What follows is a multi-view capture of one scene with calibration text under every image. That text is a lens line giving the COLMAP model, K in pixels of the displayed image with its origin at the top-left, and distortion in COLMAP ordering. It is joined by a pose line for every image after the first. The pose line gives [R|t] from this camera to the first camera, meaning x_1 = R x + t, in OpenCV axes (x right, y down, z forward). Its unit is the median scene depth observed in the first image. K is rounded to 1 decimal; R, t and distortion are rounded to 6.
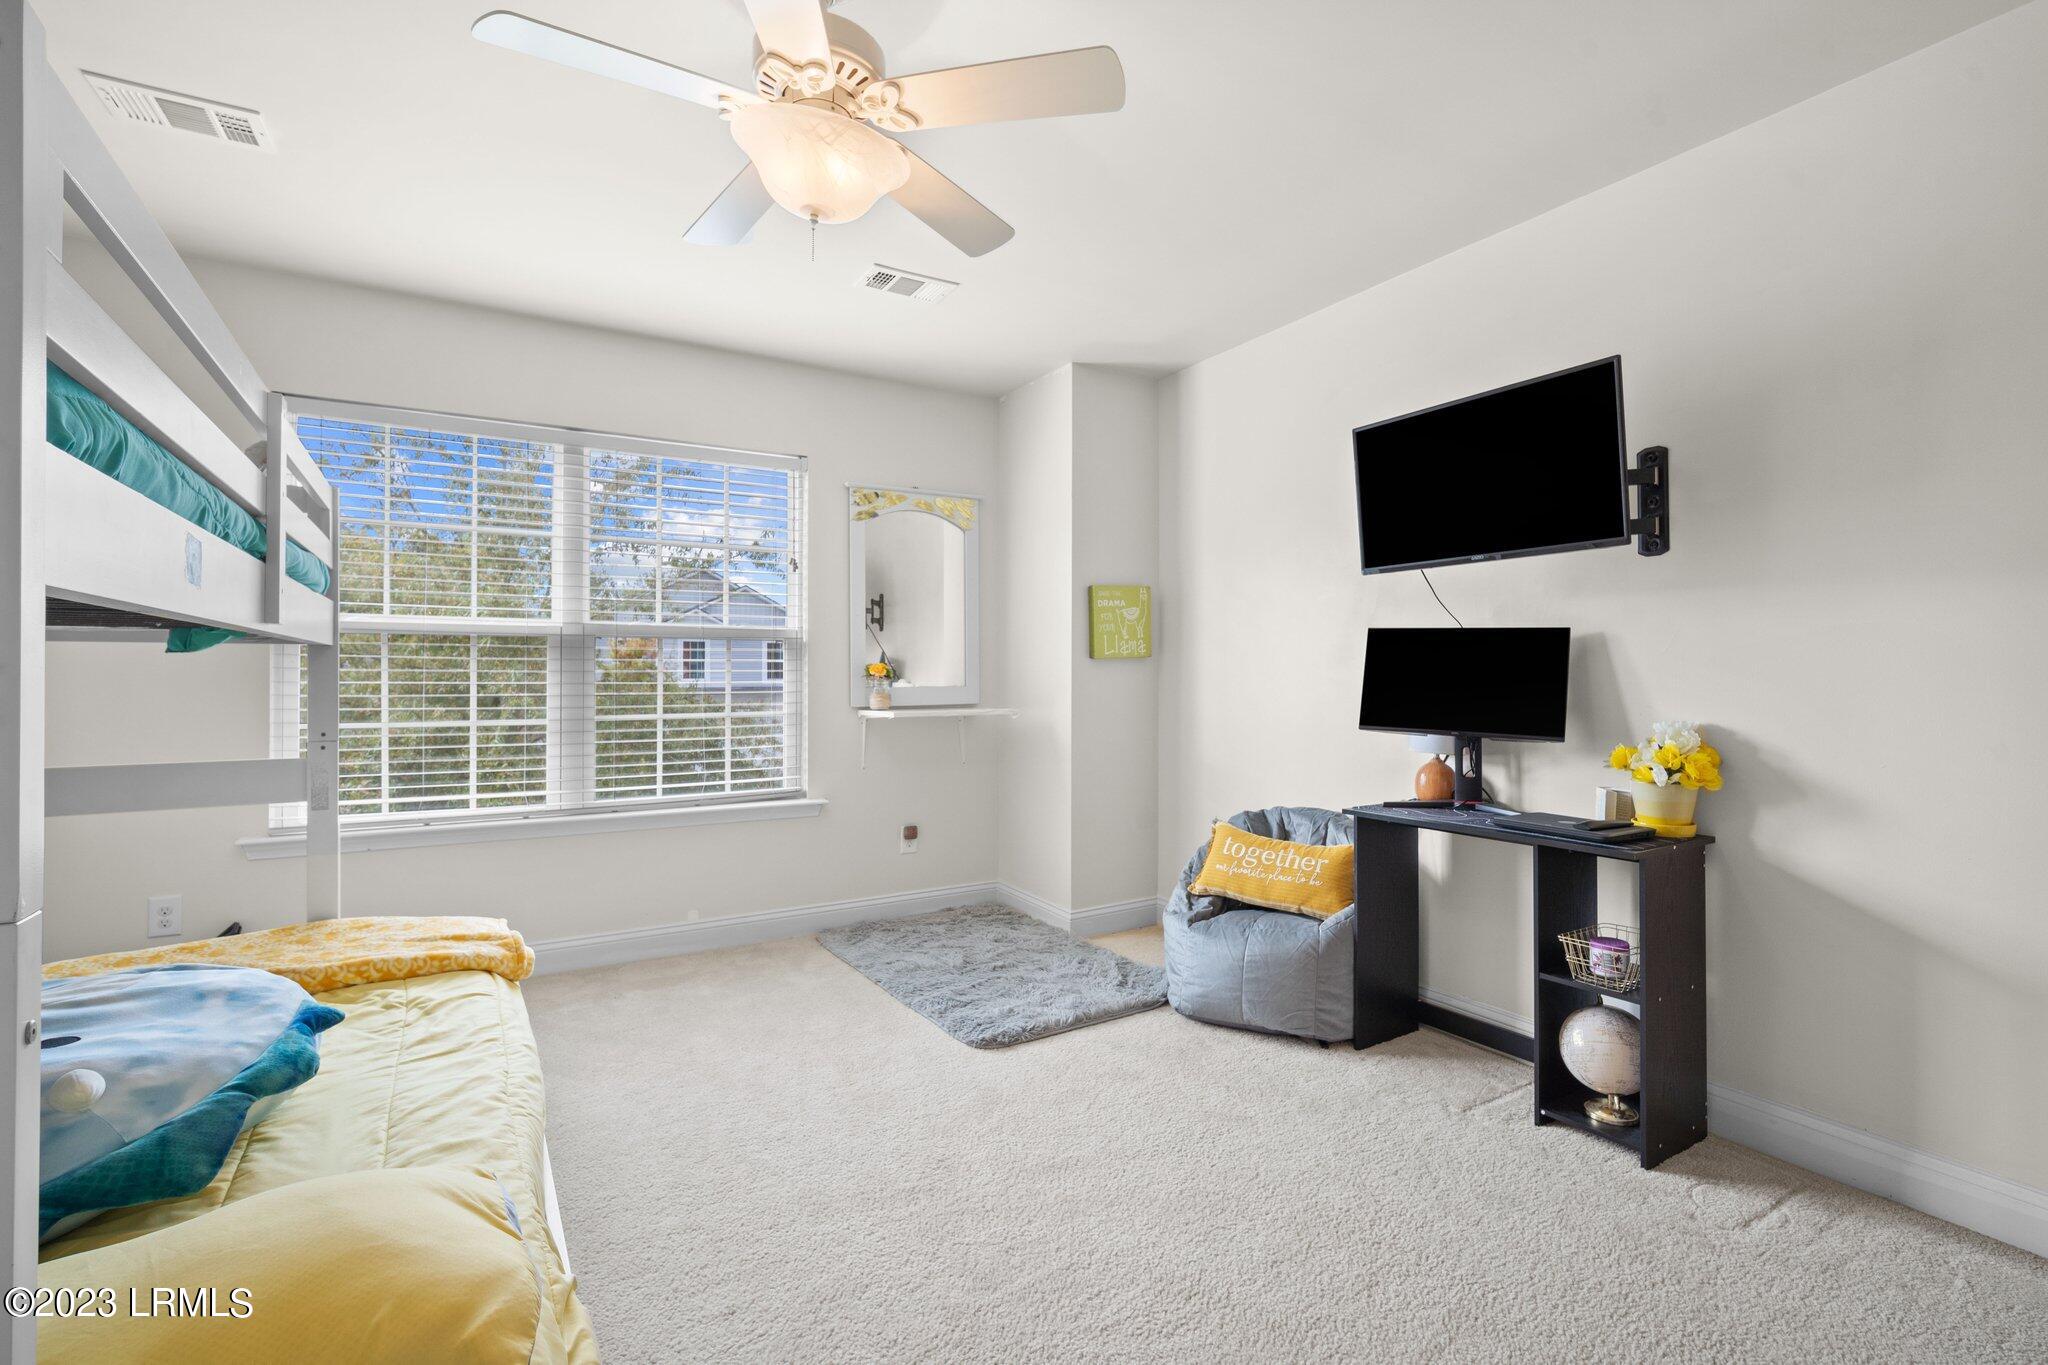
lens RADIAL K [[912.9, 0, 1024.0], [0, 912.9, 677.3], [0, 0, 1]] dist [-0.009114, 0.001545]
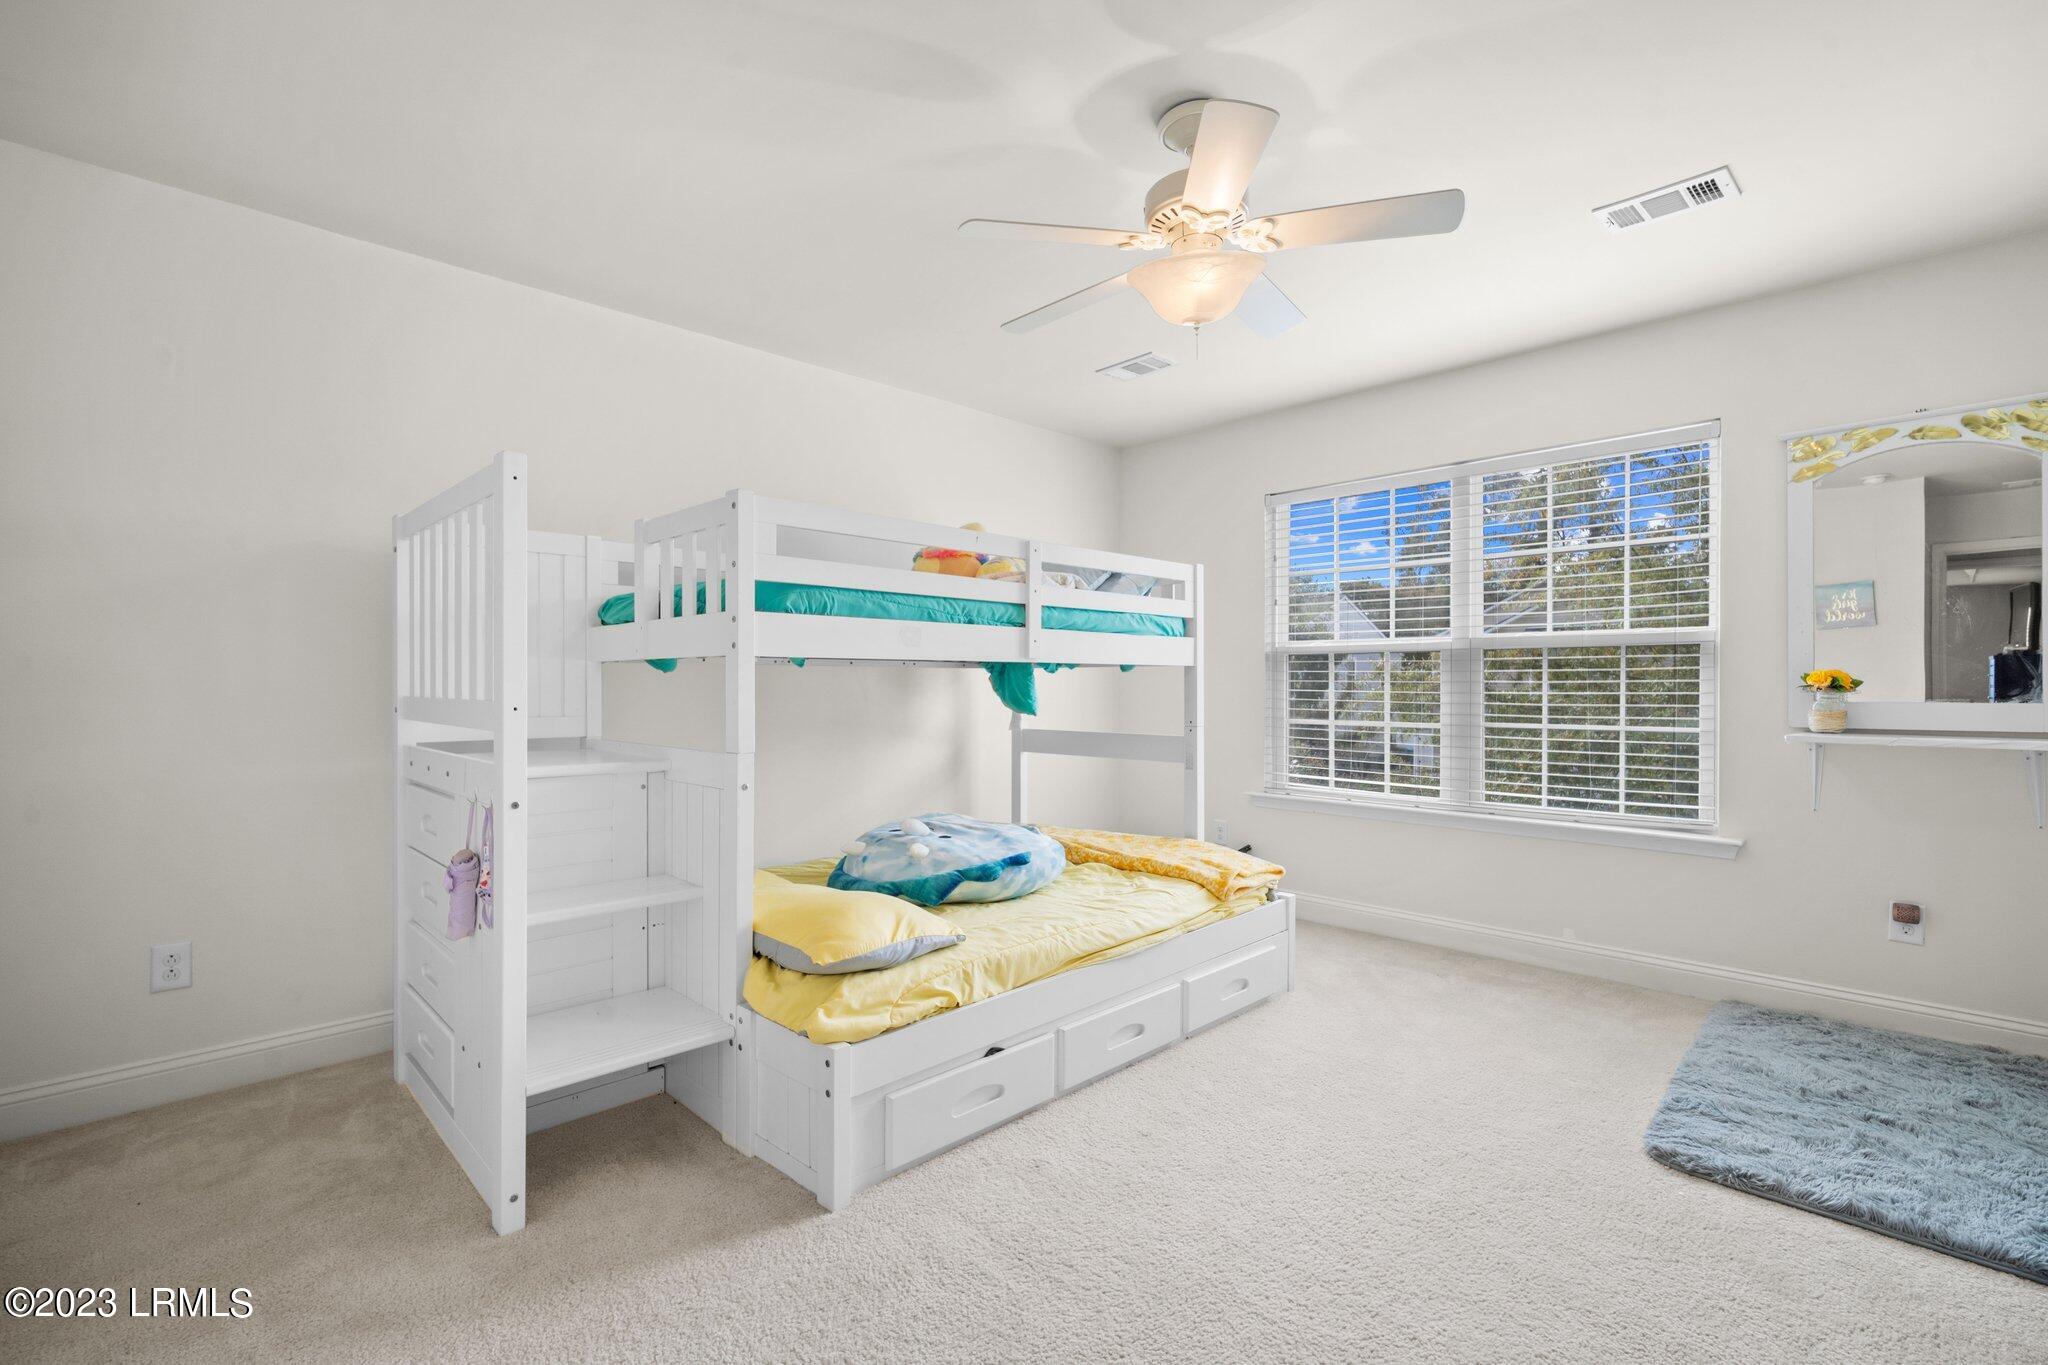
lens RADIAL K [[912.9, 0, 1024.0], [0, 912.9, 677.3], [0, 0, 1]] dist [-0.009114, 0.001545]
pose [[0.225688, -0.008812, -0.974160, 0.468262], [-0.002384, 0.999951, -0.009597, -0.000187], [0.974197, 0.004488, 0.225656, 0.226834]]
